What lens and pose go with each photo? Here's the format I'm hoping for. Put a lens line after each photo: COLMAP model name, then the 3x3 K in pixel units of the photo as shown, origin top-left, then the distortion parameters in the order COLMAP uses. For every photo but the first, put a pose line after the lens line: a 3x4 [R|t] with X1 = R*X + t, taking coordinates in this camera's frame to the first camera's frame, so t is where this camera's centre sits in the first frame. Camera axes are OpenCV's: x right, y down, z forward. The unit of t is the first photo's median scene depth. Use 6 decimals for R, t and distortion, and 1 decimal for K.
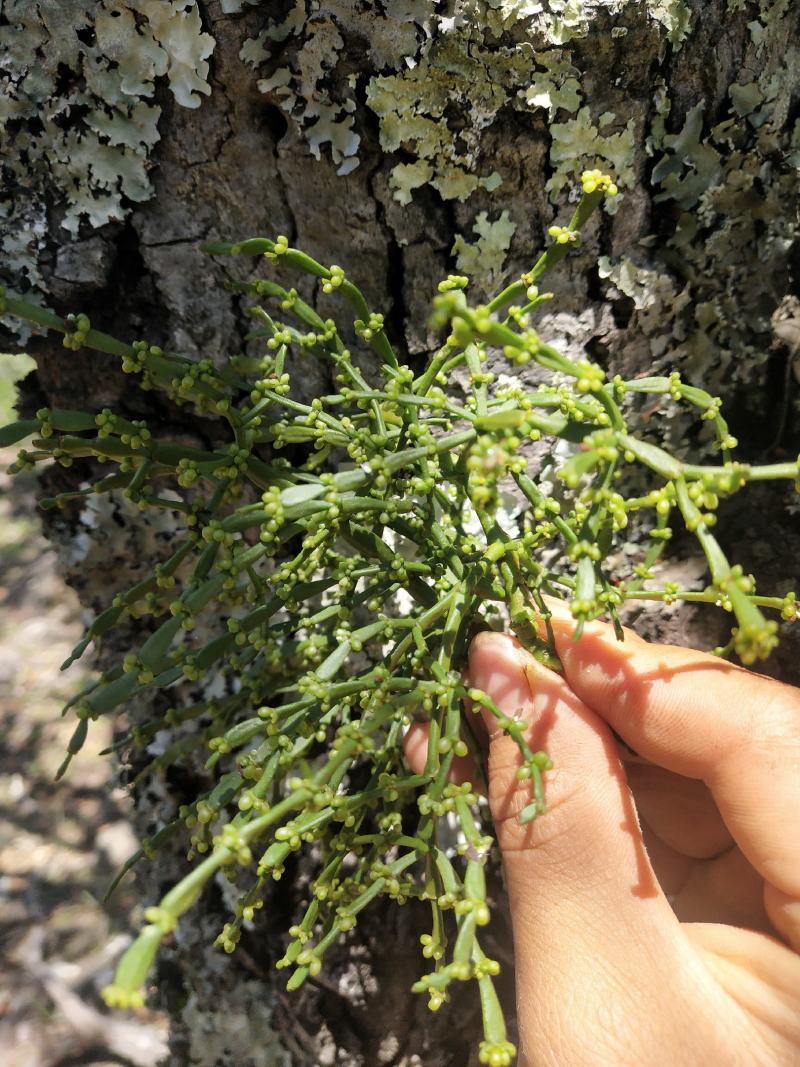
lens RADIAL K [[838.2, 0, 400.0], [0, 838.2, 533.5], [0, 0, 1]] dist [-0.027857, 0.050135]
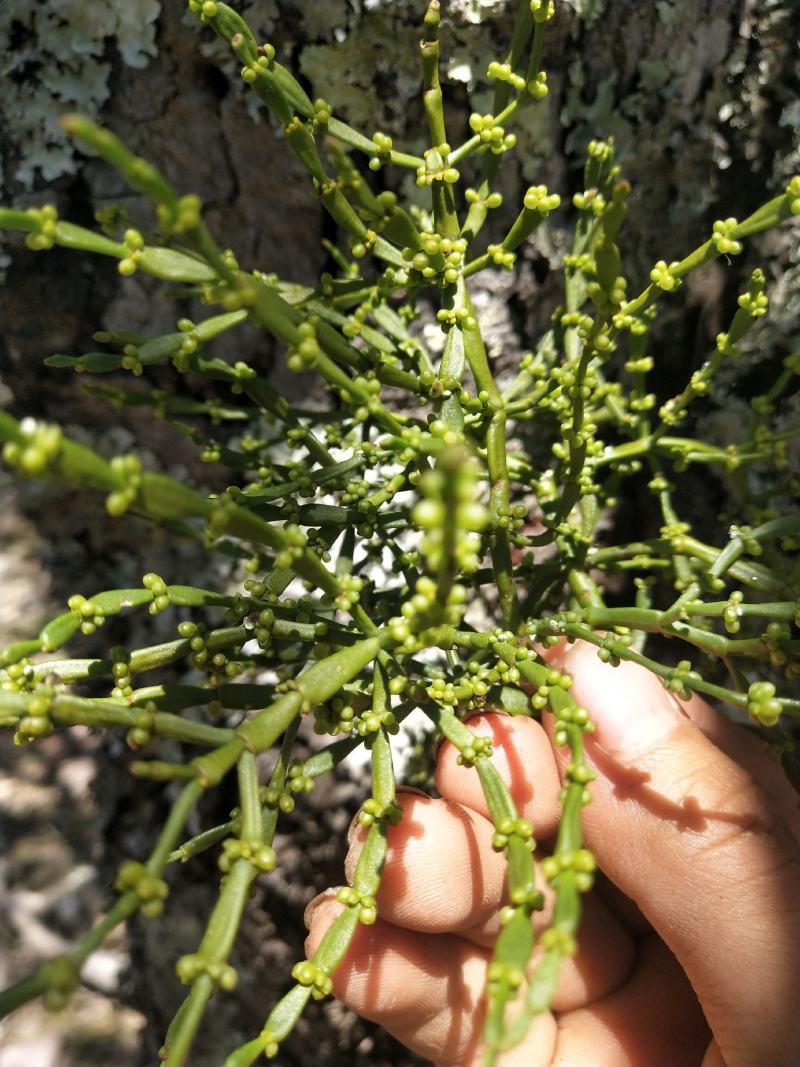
lens RADIAL K [[879.2, 0, 400.0], [0, 879.2, 533.5], [0, 0, 1]] dist [-0.026582, 0.041760]
pose [[0.999625, 0.014449, 0.023259, 0.066542], [-0.015826, 0.998065, 0.060129, 0.010385], [-0.022345, -0.060475, 0.997920, -0.158052]]
